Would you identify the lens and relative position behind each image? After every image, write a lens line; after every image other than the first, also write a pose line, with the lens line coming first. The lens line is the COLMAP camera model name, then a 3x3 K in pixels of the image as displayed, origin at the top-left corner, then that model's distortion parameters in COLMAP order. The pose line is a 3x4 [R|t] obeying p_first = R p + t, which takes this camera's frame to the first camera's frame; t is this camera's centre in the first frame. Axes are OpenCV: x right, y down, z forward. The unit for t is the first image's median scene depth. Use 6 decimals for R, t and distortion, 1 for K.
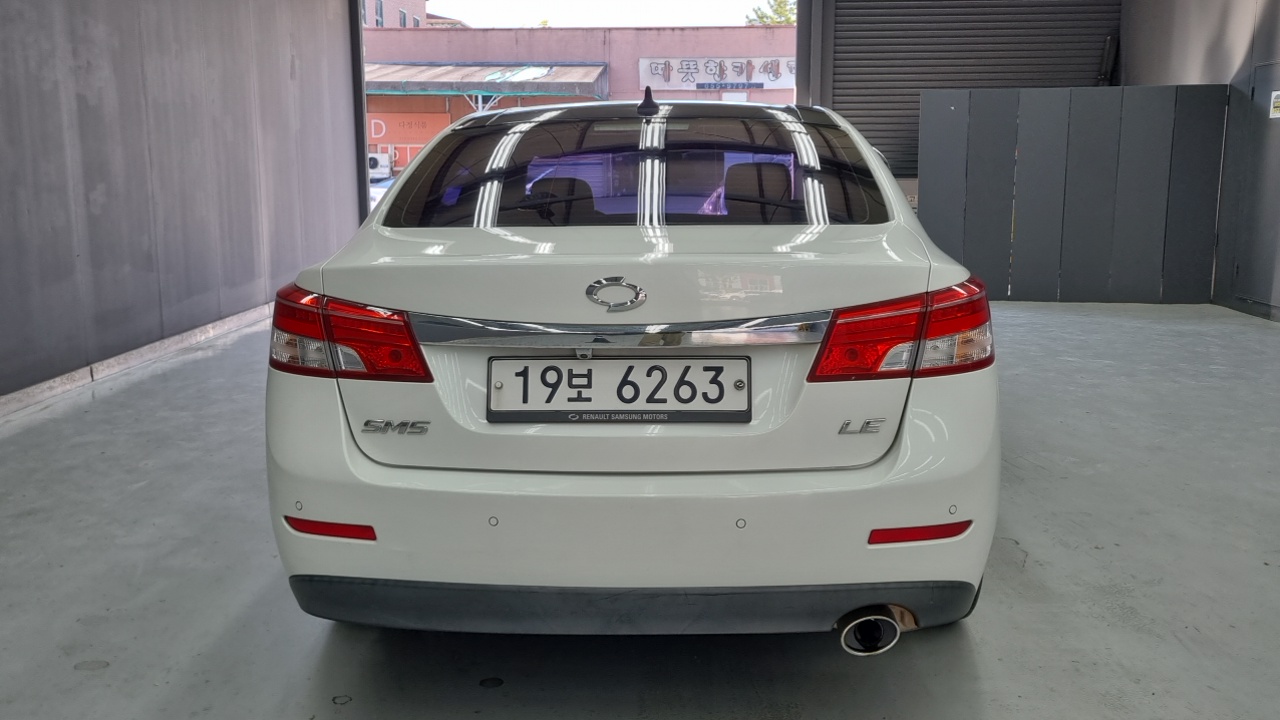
lens RADIAL K [[1192.0, 0, 604.2], [0, 1192.0, 350.8], [0, 0, 1]] dist [0.044794, 0.000000]
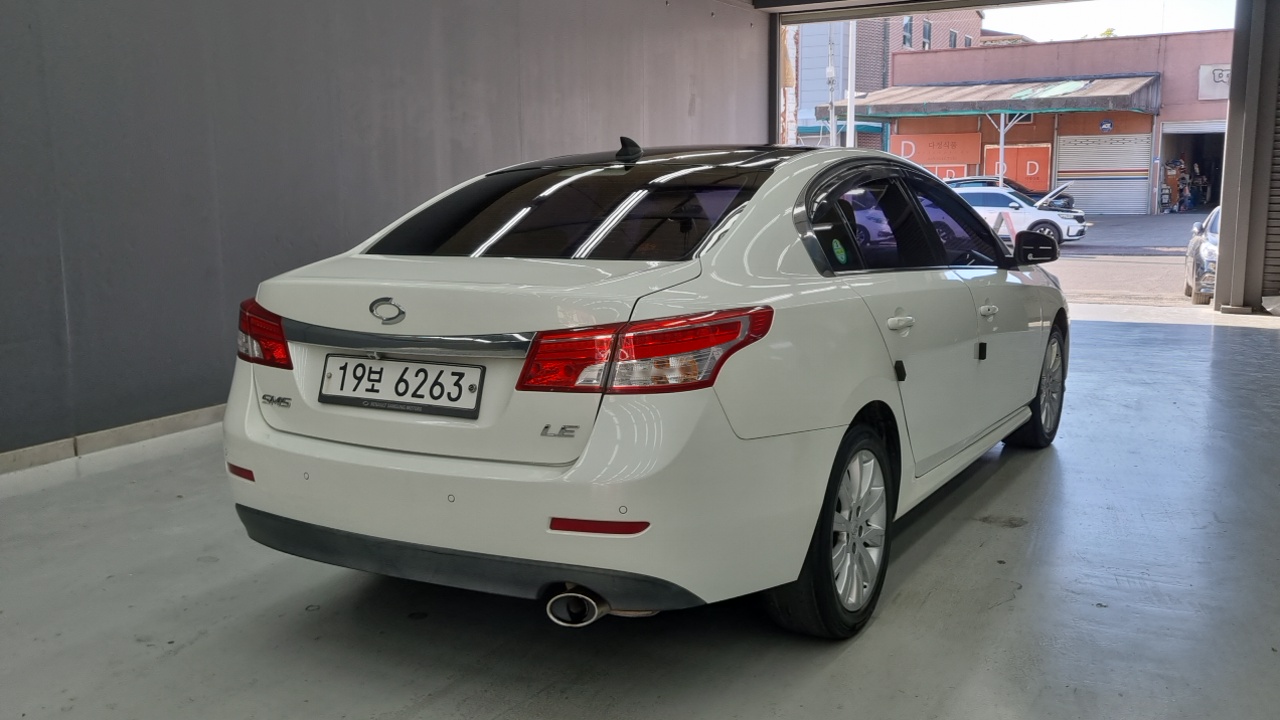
lens RADIAL K [[1192.0, 0, 648.7], [0, 1192.0, 357.4], [0, 0, 1]] dist [0.044794, 0.000000]
pose [[0.884934, 0.062479, -0.461507, 0.574842], [-0.066156, 0.997775, 0.008227, -0.017500], [0.460995, 0.023252, 0.887098, -0.010845]]
